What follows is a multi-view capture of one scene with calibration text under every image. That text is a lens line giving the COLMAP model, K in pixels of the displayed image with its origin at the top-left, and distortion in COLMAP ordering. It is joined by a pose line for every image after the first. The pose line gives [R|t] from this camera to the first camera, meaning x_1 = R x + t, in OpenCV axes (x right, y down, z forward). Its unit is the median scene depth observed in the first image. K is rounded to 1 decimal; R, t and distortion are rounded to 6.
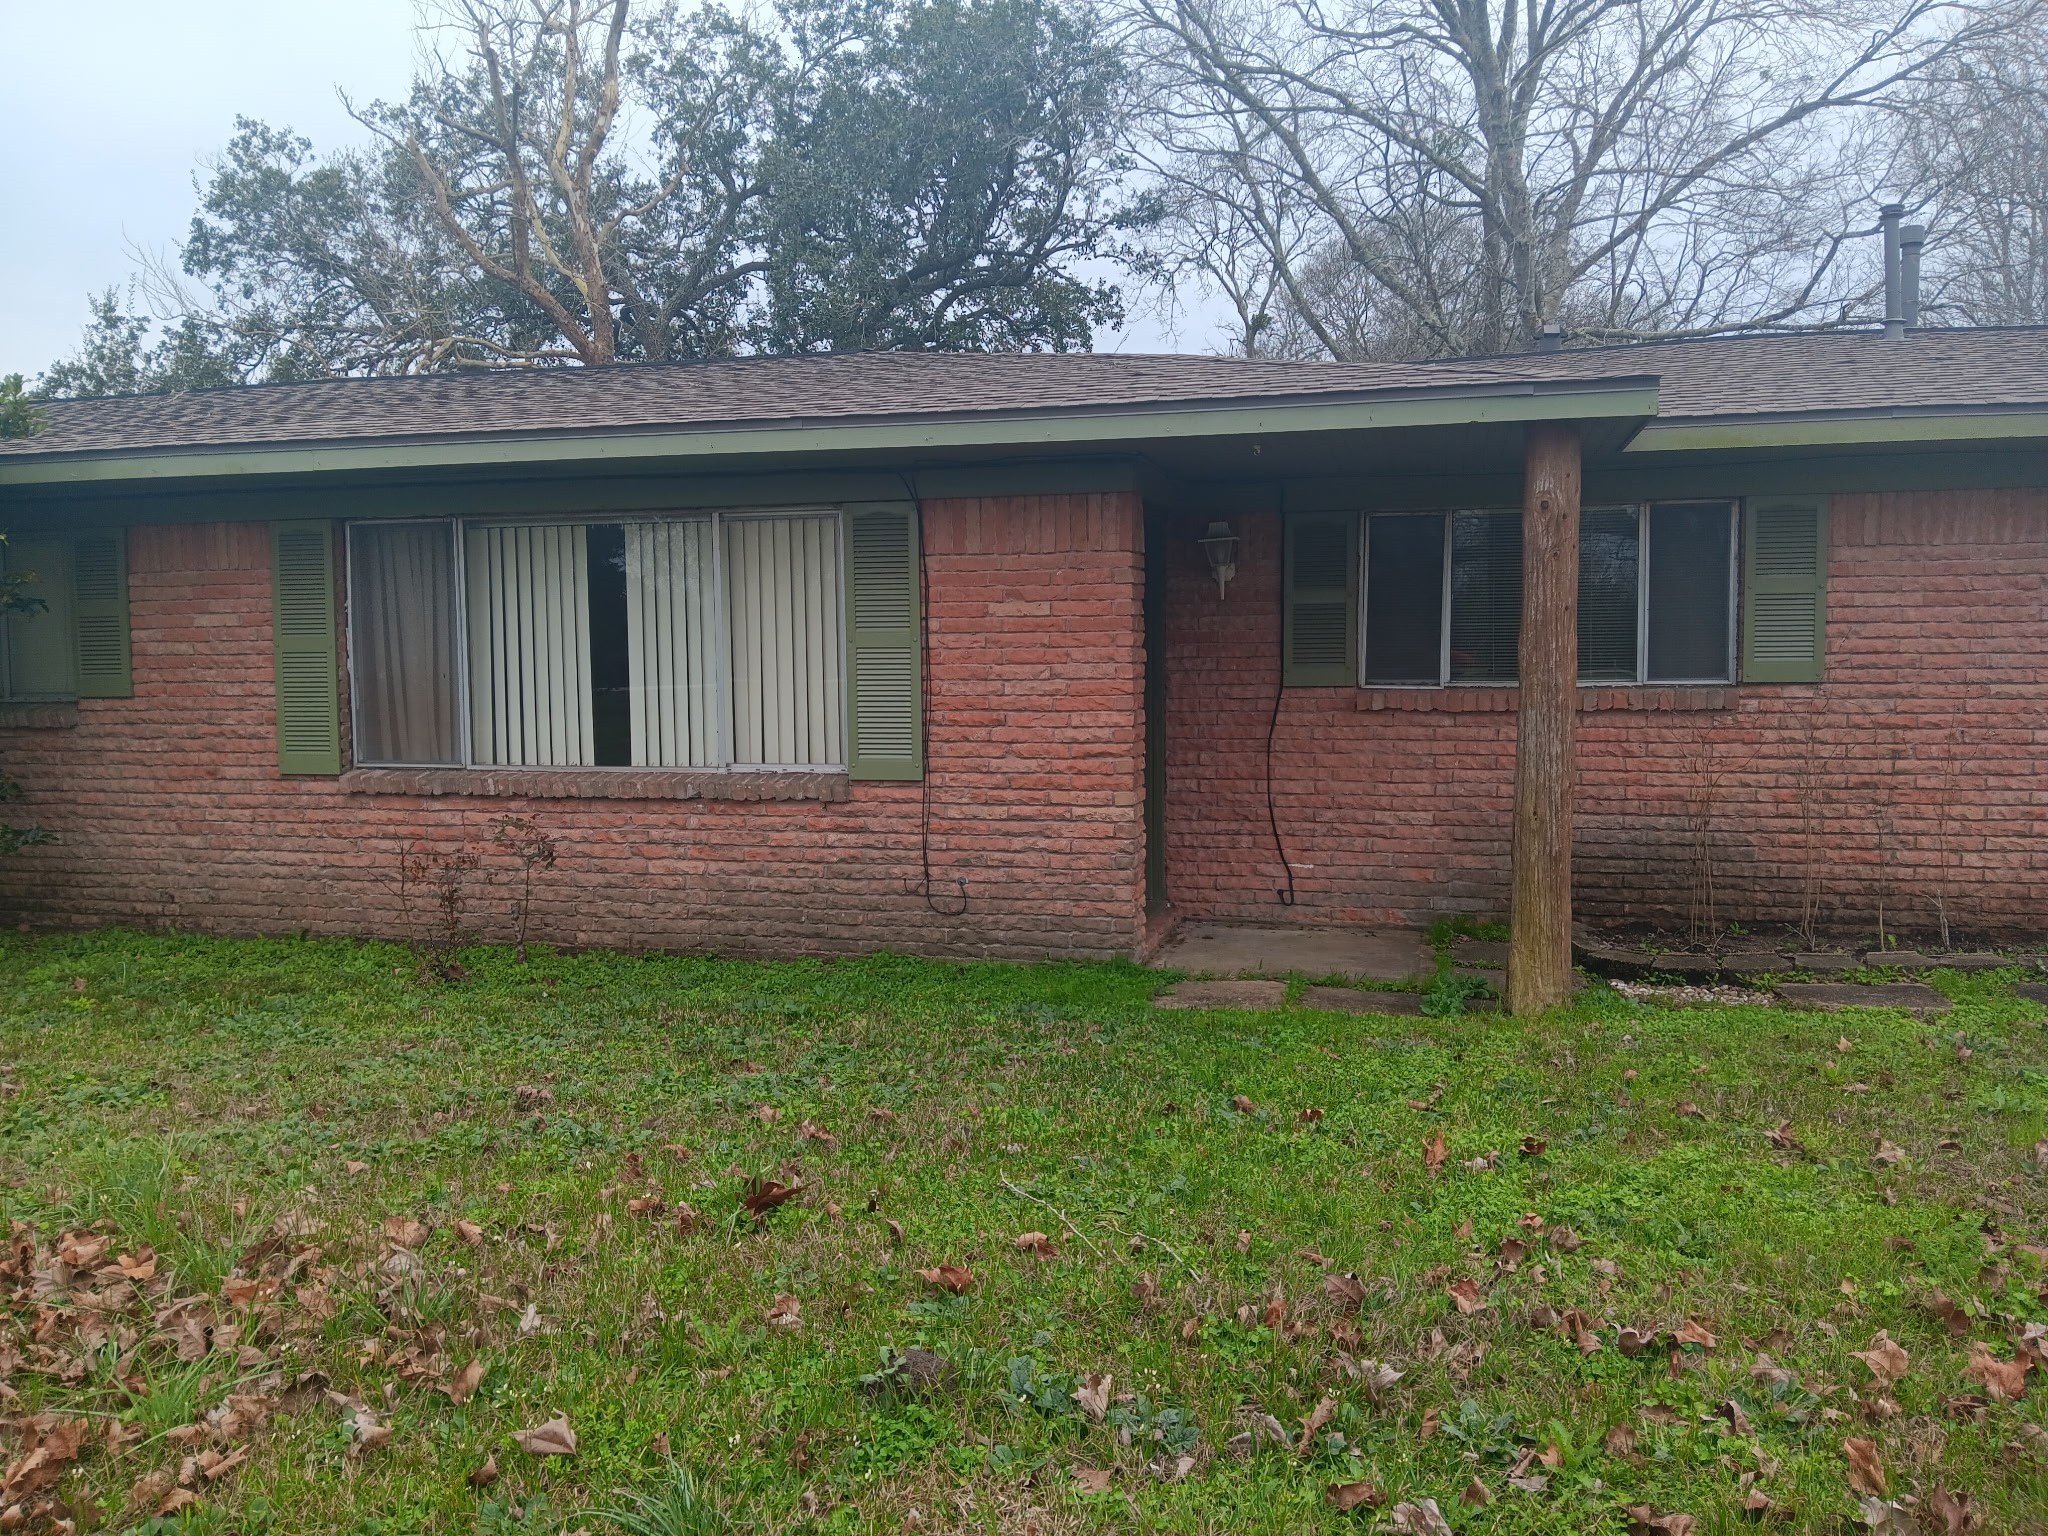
lens RADIAL K [[1611.2, 0, 1035.8], [0, 1611.2, 758.6], [0, 0, 1]] dist [0.067309, -0.110684]
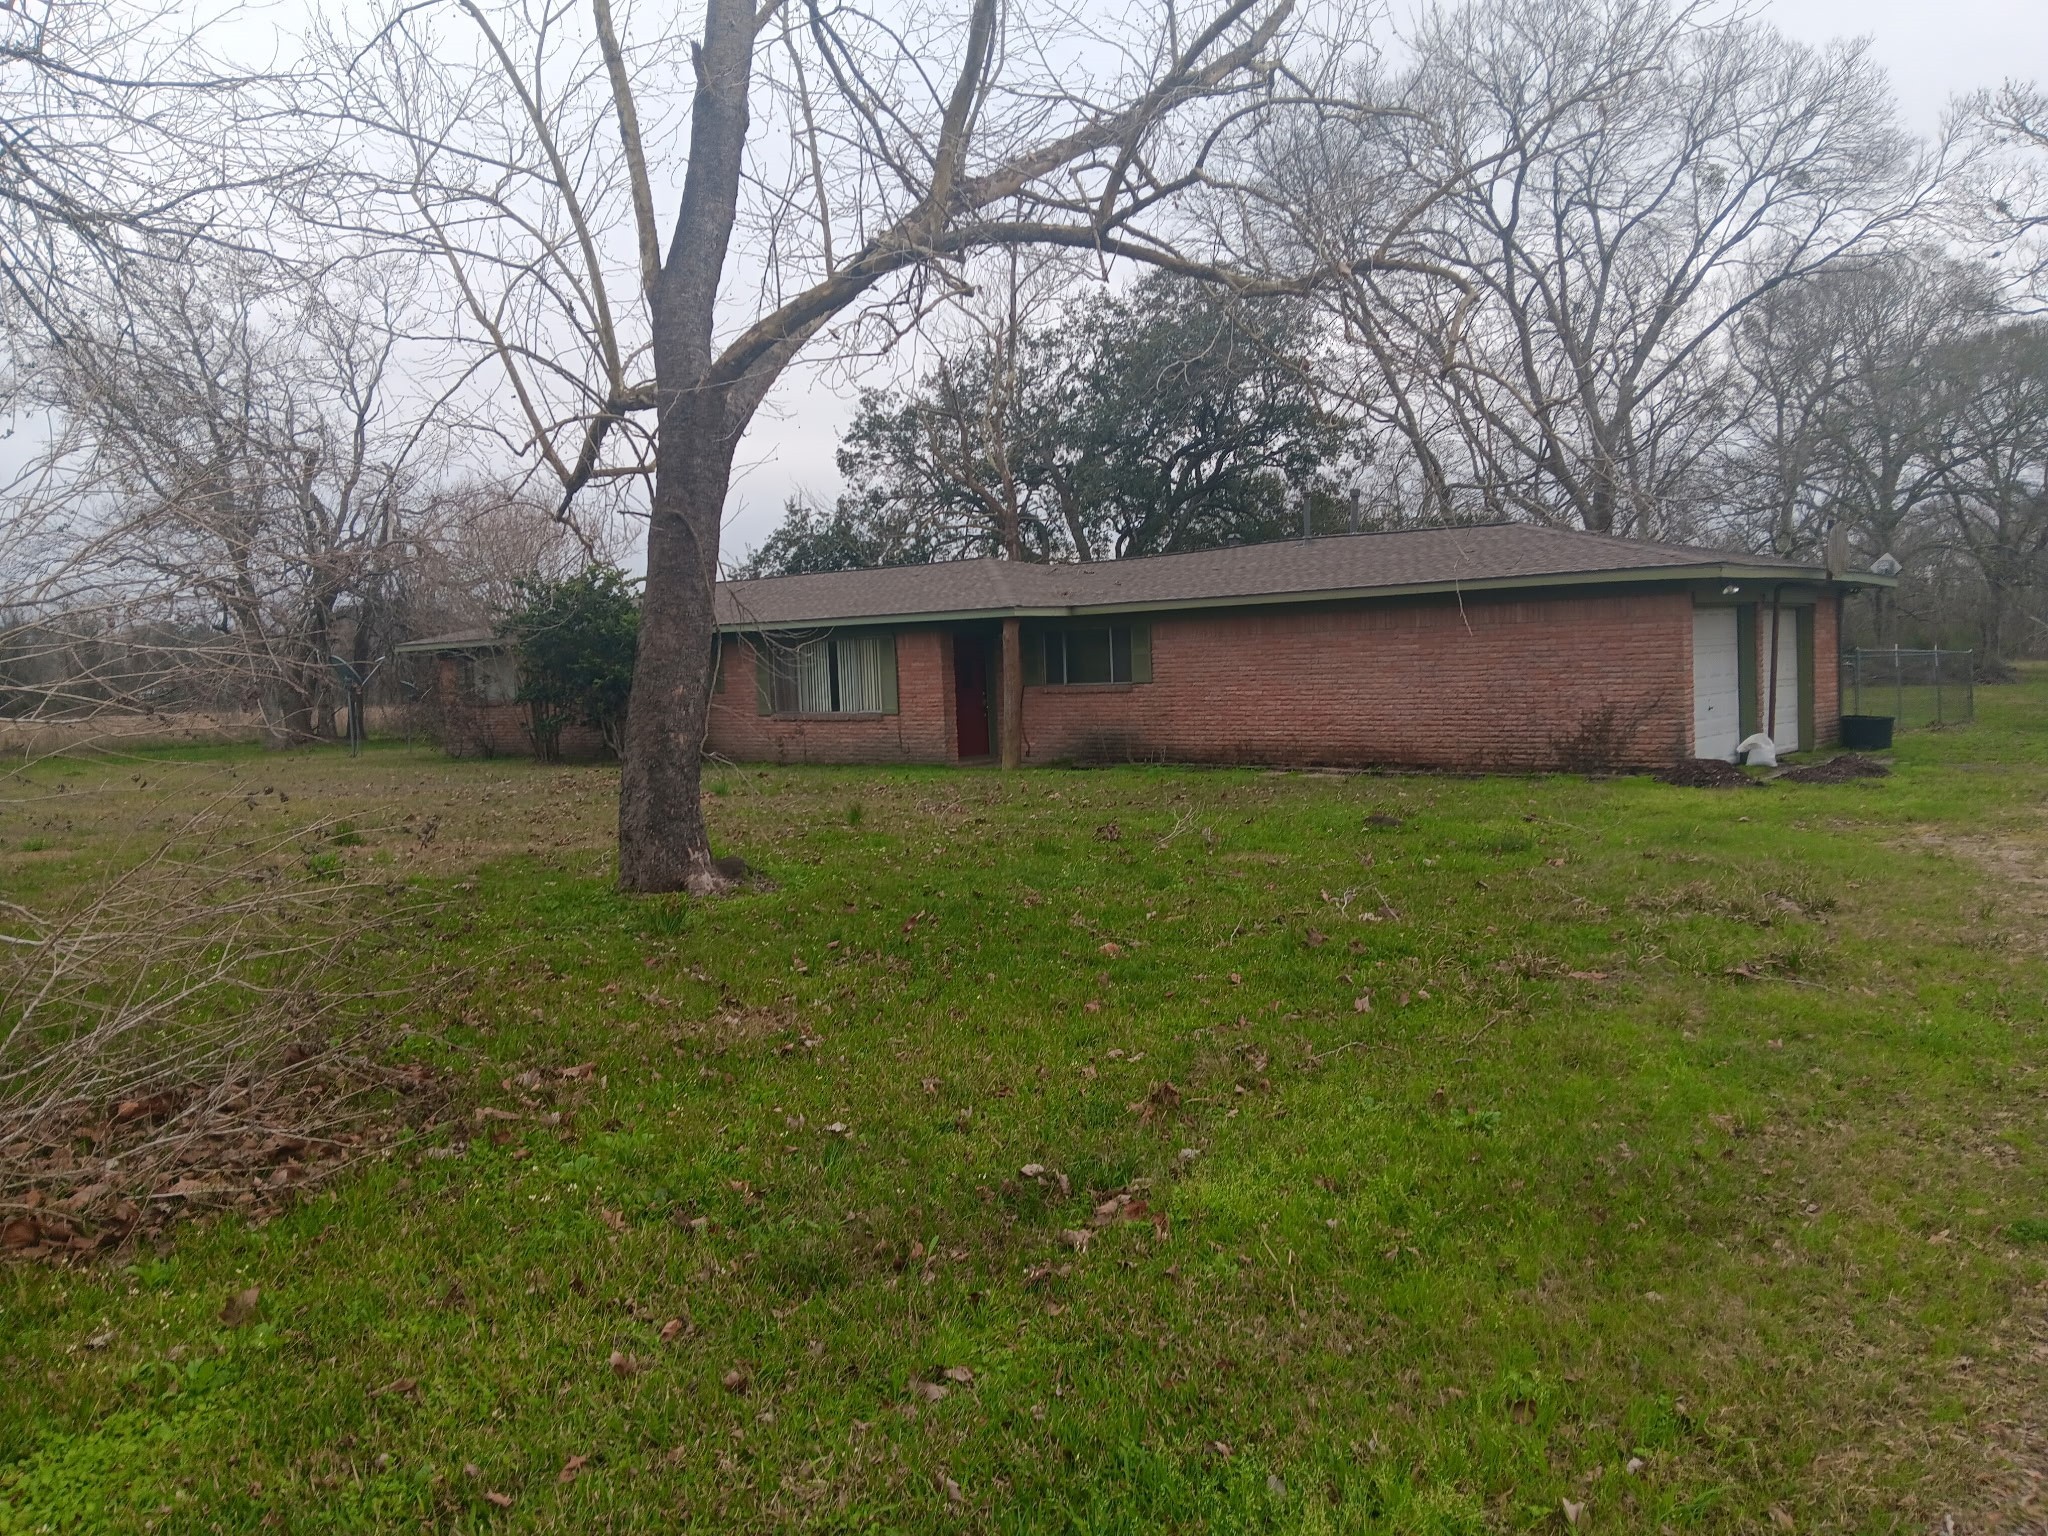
lens RADIAL K [[1611.2, 0, 1019.0], [0, 1611.2, 777.9], [0, 0, 1]] dist [0.067309, -0.110684]
pose [[0.897040, 0.009804, -0.441841, 0.516202], [-0.006375, 0.999937, 0.009246, 0.035396], [0.441904, -0.005477, 0.897046, -0.611365]]
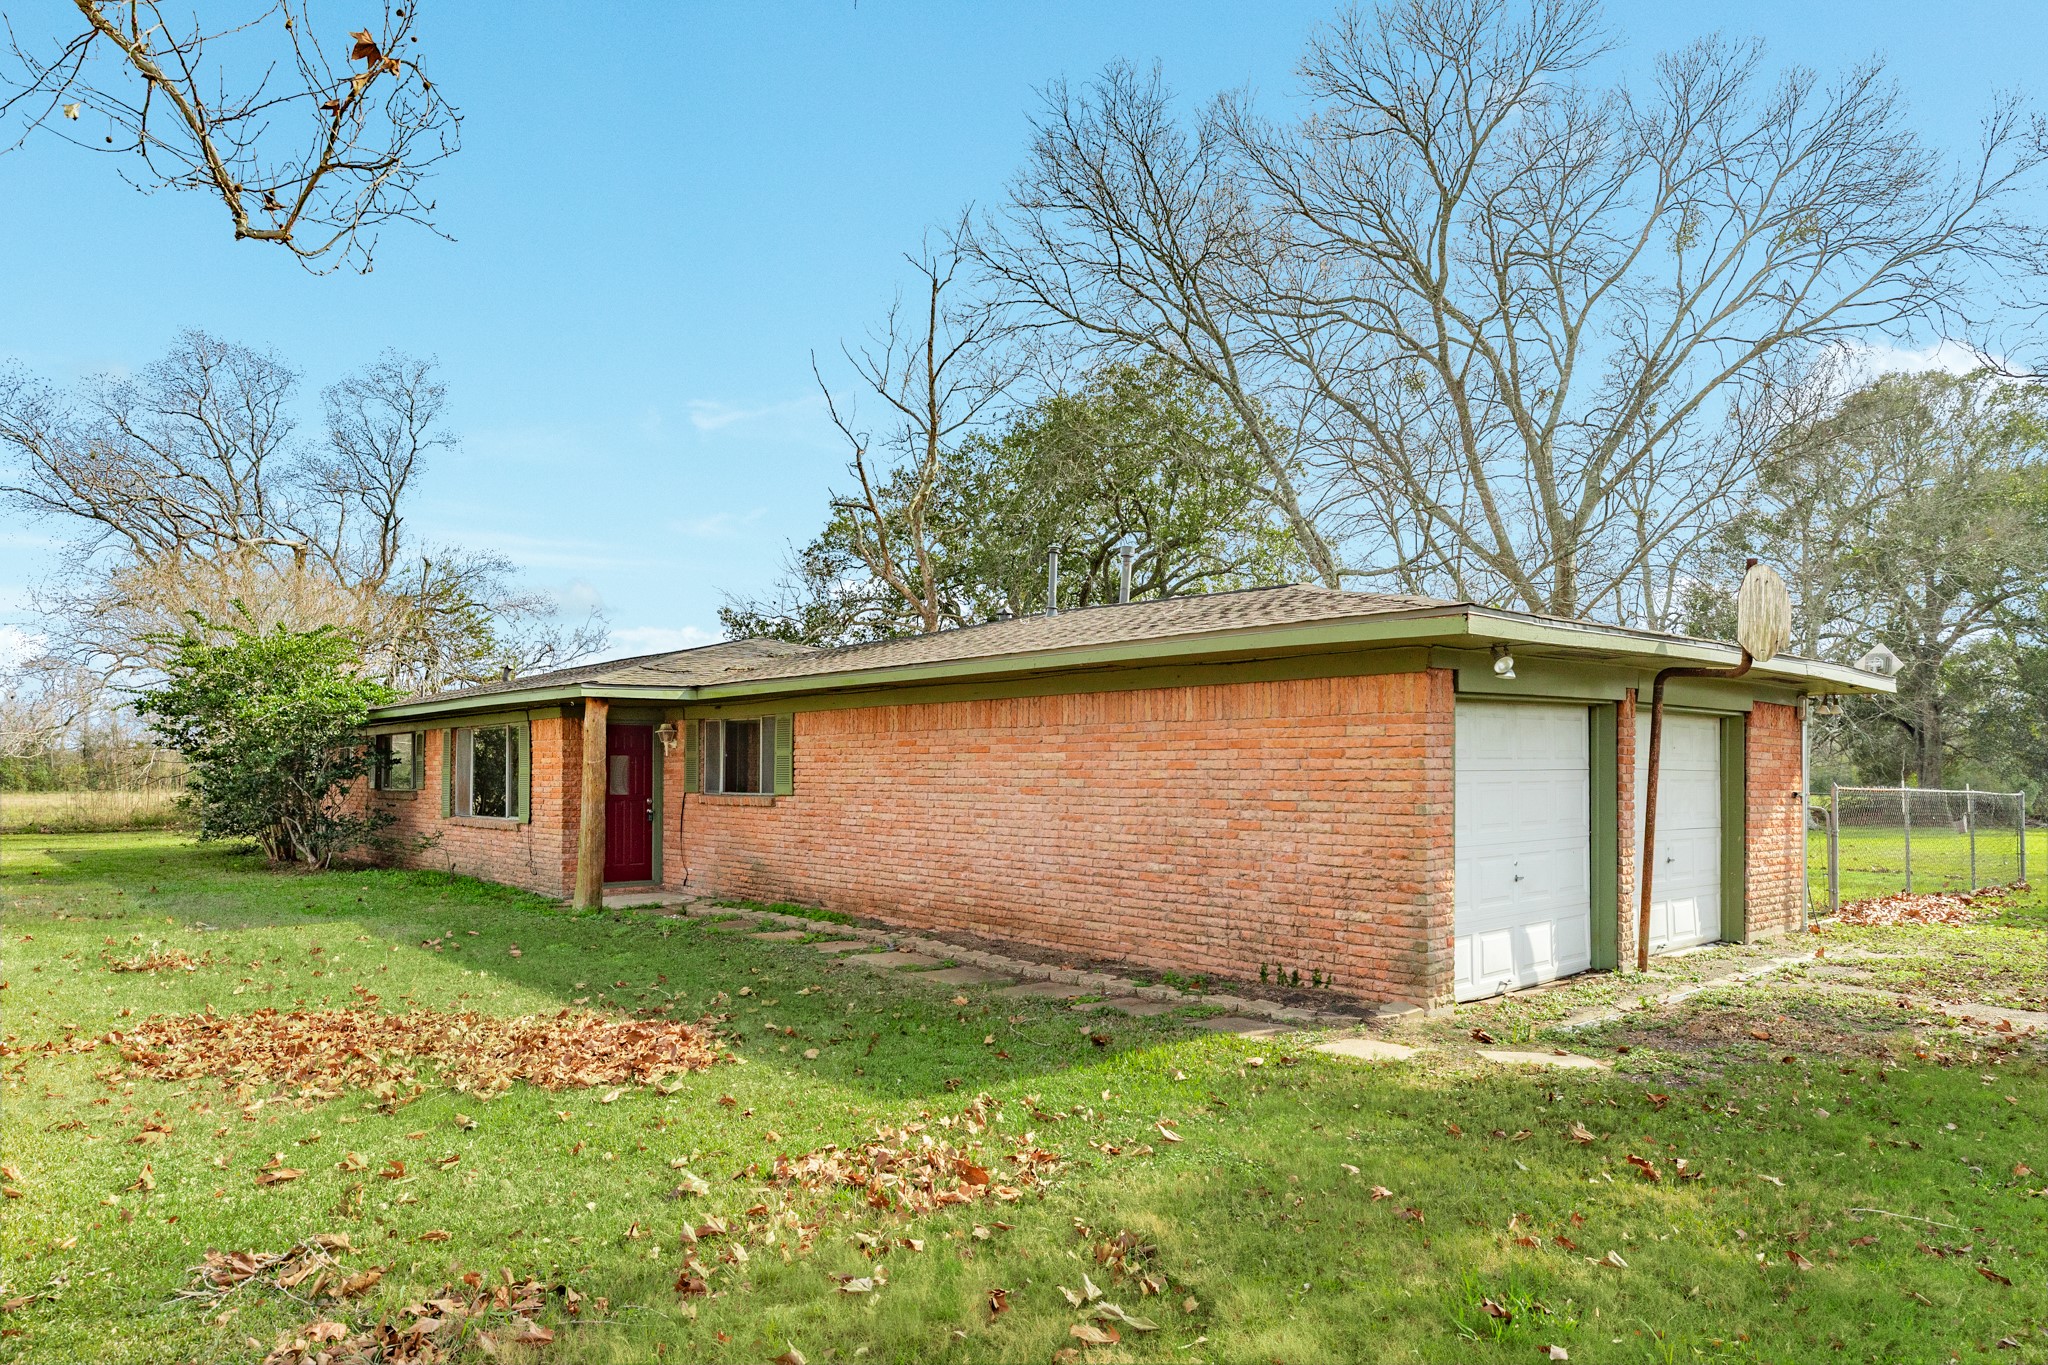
lens RADIAL K [[1274.4, 0, 1033.2], [0, 1274.4, 783.6], [0, 0, 1]] dist [0.019611, -0.006824]
pose [[0.832713, 0.014585, -0.553513, 0.555160], [-0.046979, 0.997909, -0.044382, 0.000355], [0.551708, 0.062961, 0.831657, -0.101816]]
